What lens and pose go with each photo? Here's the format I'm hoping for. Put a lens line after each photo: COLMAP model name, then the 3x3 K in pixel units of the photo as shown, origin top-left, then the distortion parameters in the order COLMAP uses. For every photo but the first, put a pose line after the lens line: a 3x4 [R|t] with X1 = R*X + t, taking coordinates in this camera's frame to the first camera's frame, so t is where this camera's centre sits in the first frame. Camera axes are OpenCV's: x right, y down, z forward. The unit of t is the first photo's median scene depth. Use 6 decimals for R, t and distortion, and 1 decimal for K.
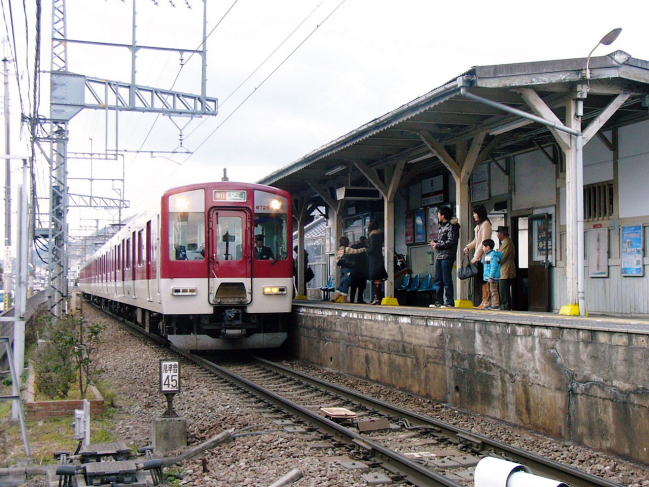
lens RADIAL K [[984.5, 0, 324.5], [0, 984.5, 243.5], [0, 0, 1]] dist [0.097148, 0.056739]
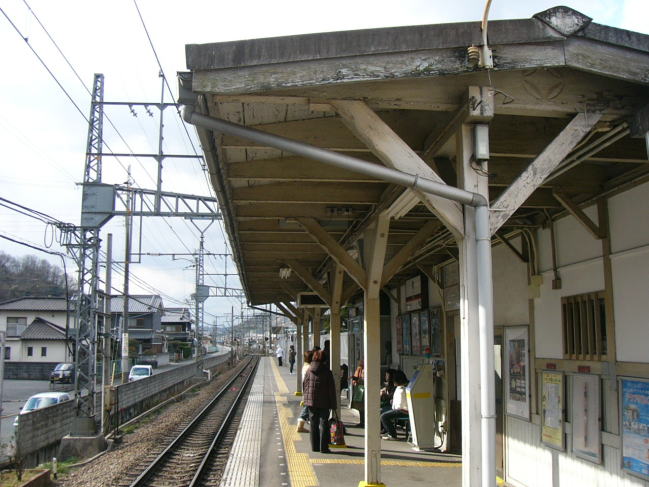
lens RADIAL K [[693.8, 0, 324.5], [0, 693.8, 243.5], [0, 0, 1]] dist [-0.134782, 0.015388]
pose [[0.983305, -0.032498, -0.179041, 0.206063], [0.014832, 0.994963, -0.099136, -0.055456], [0.181361, 0.094825, 0.978834, 0.599195]]
